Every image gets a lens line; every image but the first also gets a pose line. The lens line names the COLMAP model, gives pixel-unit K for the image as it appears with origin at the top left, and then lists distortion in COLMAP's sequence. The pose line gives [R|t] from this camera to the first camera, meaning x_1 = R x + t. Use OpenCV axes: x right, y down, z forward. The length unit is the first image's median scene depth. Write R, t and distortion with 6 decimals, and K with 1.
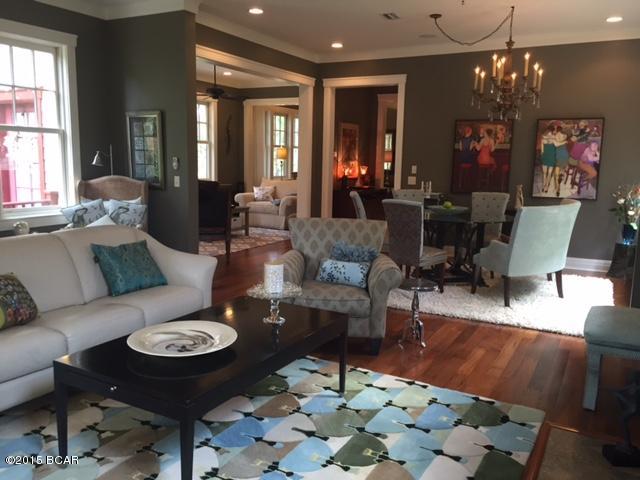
lens RADIAL K [[545.3, 0, 318.1], [0, 545.3, 240.0], [0, 0, 1]] dist [0.084292, -0.105433]
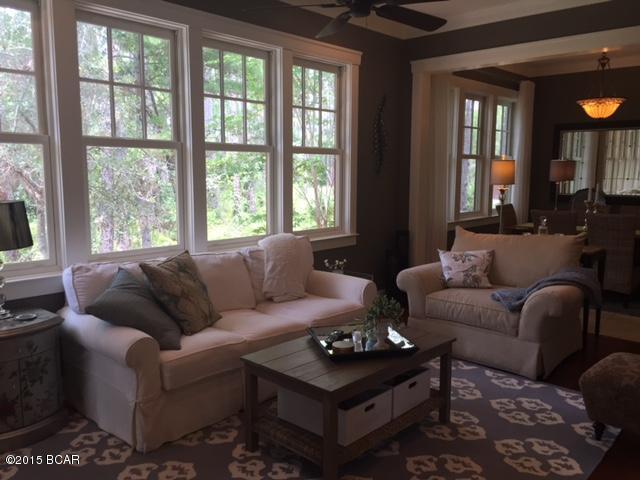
lens RADIAL K [[545.3, 0, 318.1], [0, 545.3, 240.0], [0, 0, 1]] dist [0.084292, -0.105433]
pose [[0.971292, 0.011369, -0.237619, -0.195584], [-0.017170, 0.999603, -0.022357, -0.170503], [0.237271, 0.025795, 0.971101, 1.010184]]
